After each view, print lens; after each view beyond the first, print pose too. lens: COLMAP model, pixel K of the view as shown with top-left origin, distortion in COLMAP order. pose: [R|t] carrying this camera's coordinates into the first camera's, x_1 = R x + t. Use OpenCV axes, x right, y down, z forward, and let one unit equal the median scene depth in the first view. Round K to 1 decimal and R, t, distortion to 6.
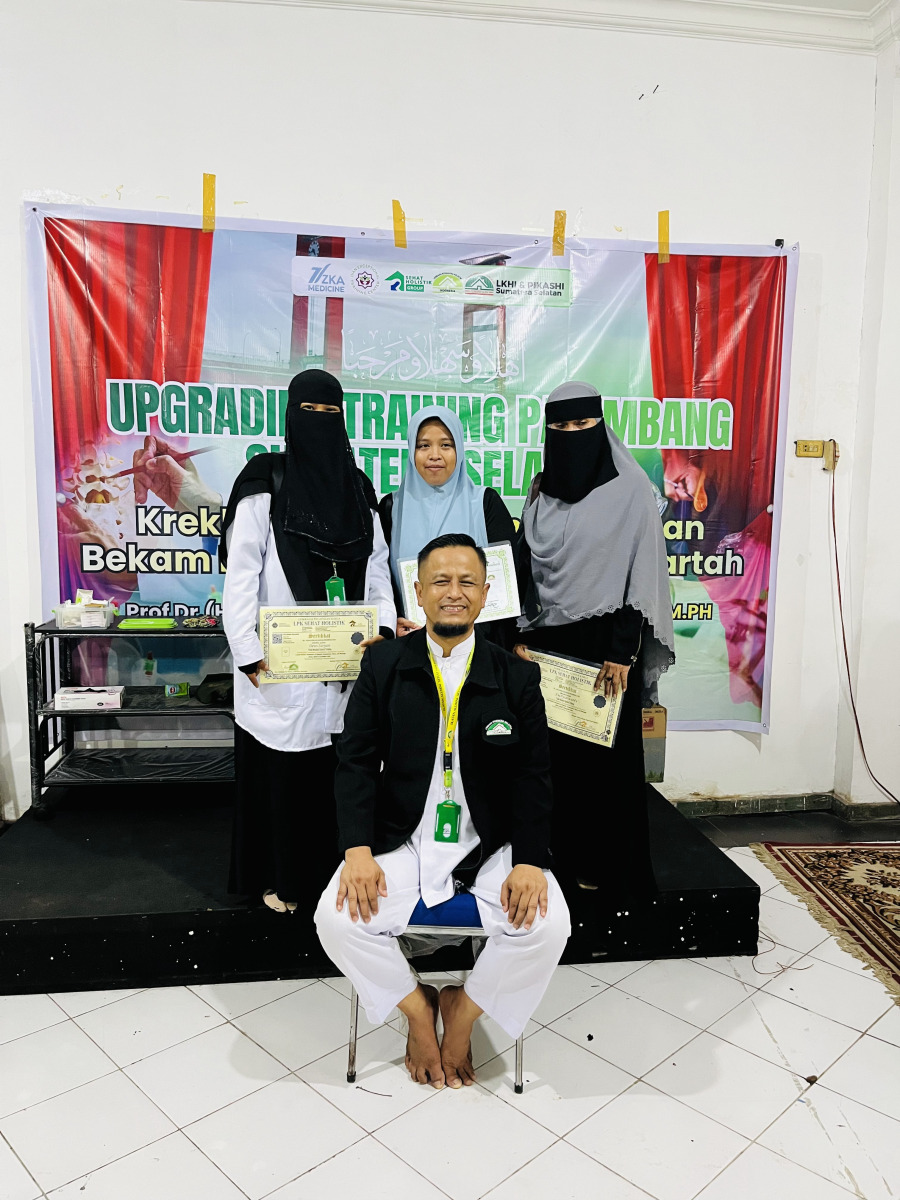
lens RADIAL K [[916.8, 0, 460.7], [0, 916.8, 615.1], [0, 0, 1]] dist [0.041051, -0.047452]
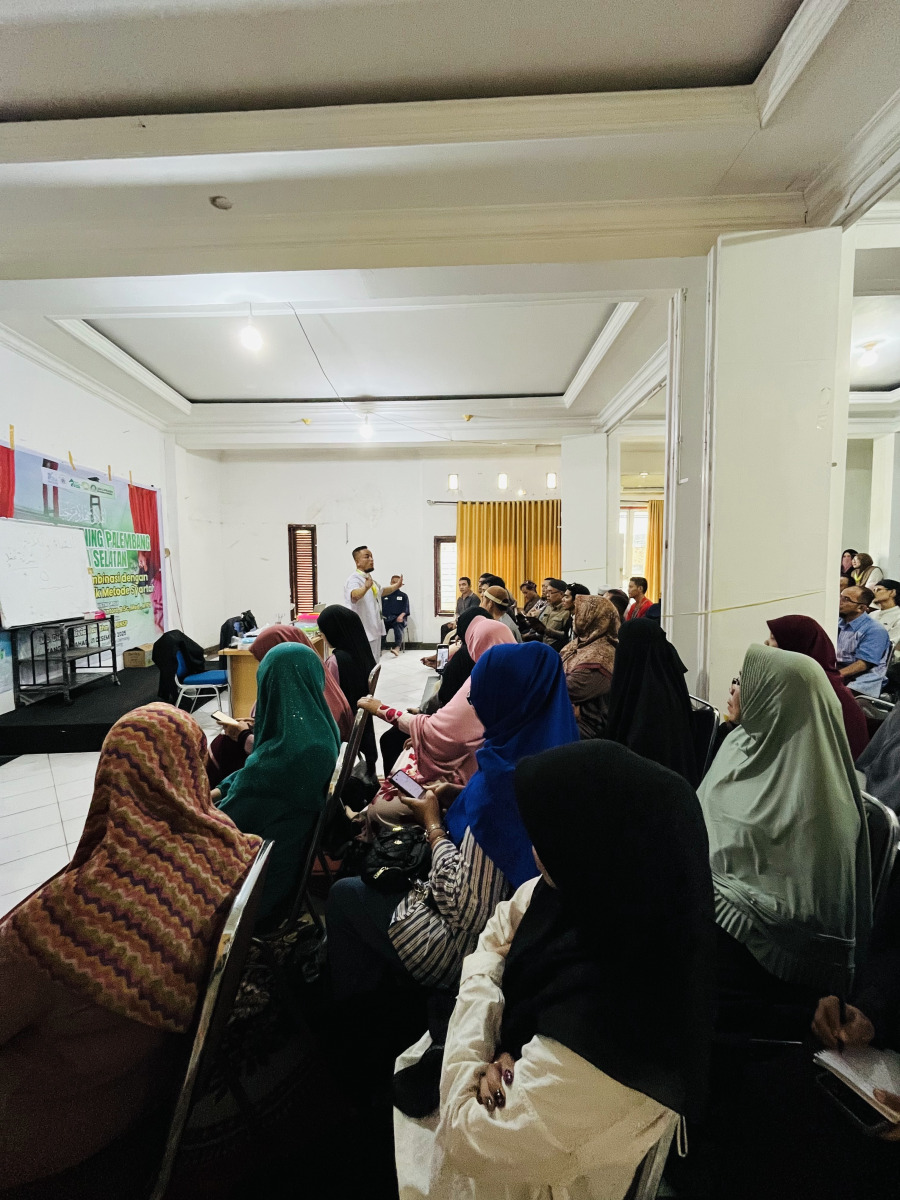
lens RADIAL K [[485.7, 0, 453.3], [0, 485.7, 595.3], [0, 0, 1]] dist [-0.001311, -0.000094]
pose [[0.025649, -0.076455, 0.996743, -1.359073], [0.122306, 0.989821, 0.072777, -0.029881], [-0.992161, 0.120041, 0.034739, -0.032825]]
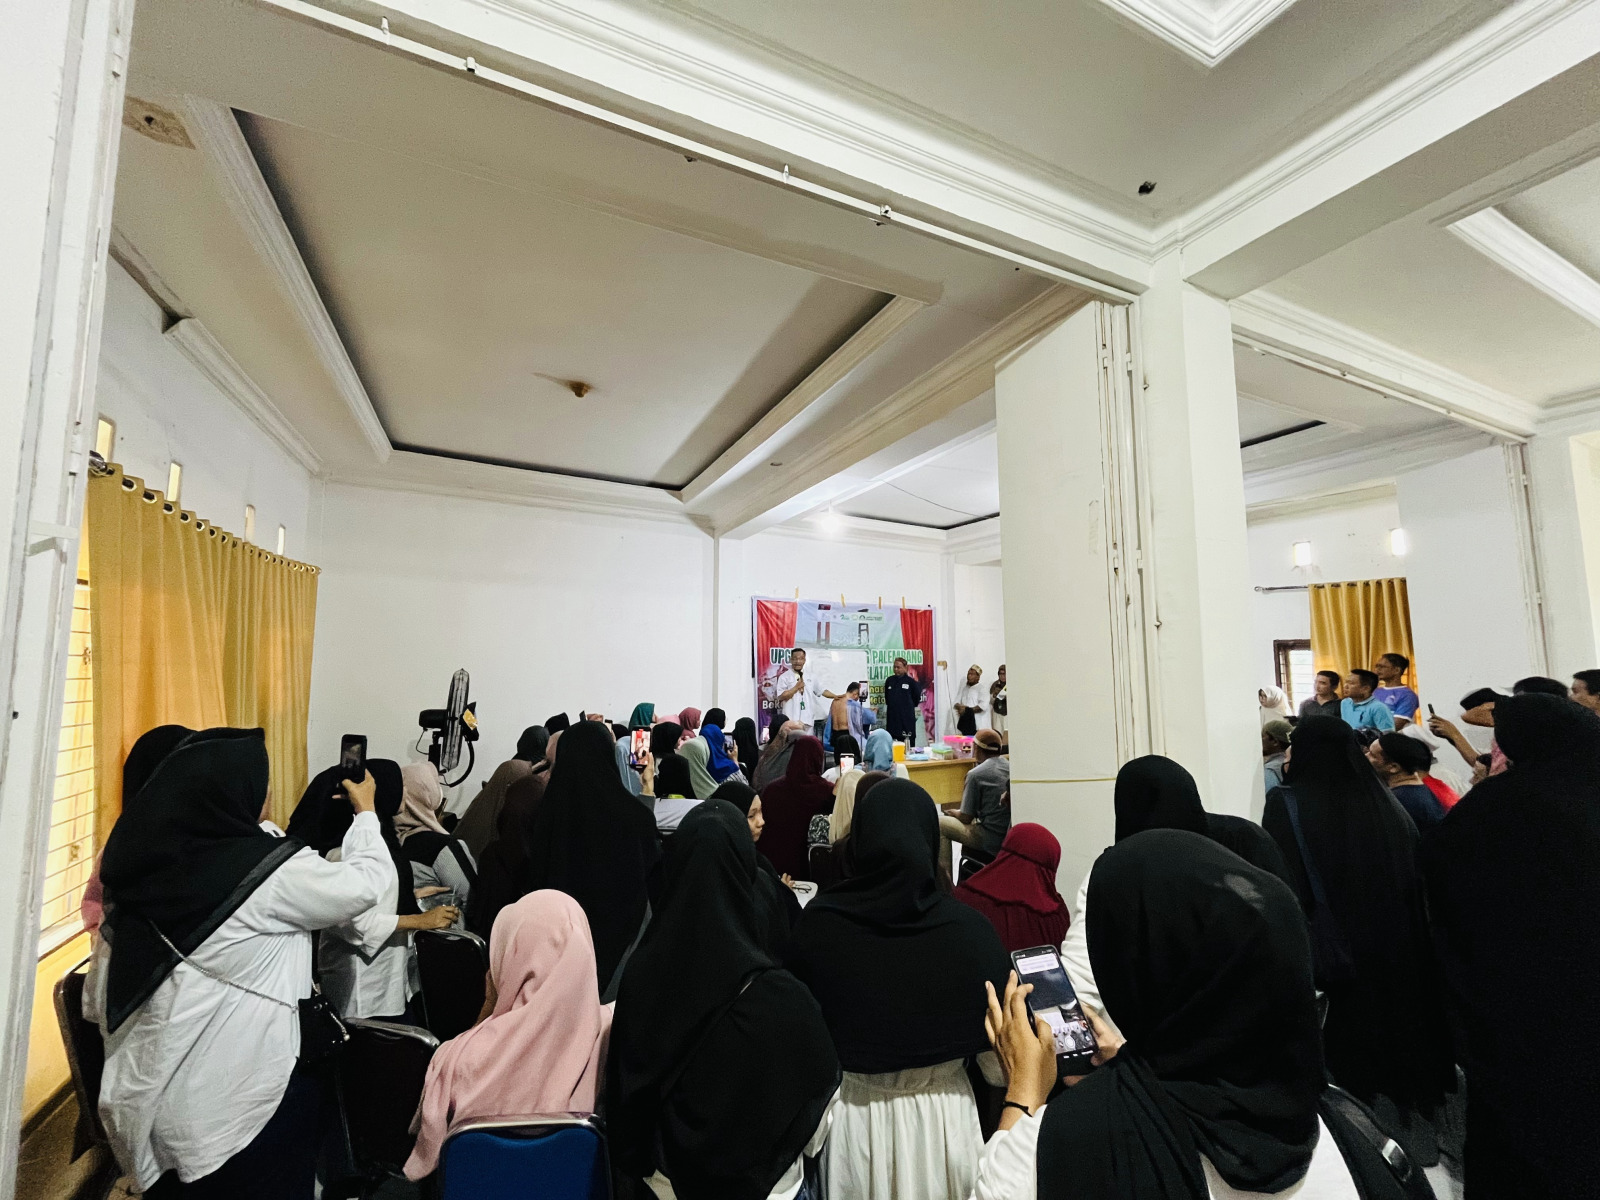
lens RADIAL K [[647.6, 0, 791.0], [0, 647.6, 600.5], [0, 0, 1]] dist [-0.001311, -0.000094]
pose [[0.905245, 0.024959, 0.424157, -1.223673], [0.060968, 0.980312, -0.187804, 0.008988], [-0.420494, 0.195869, 0.885901, -1.005416]]
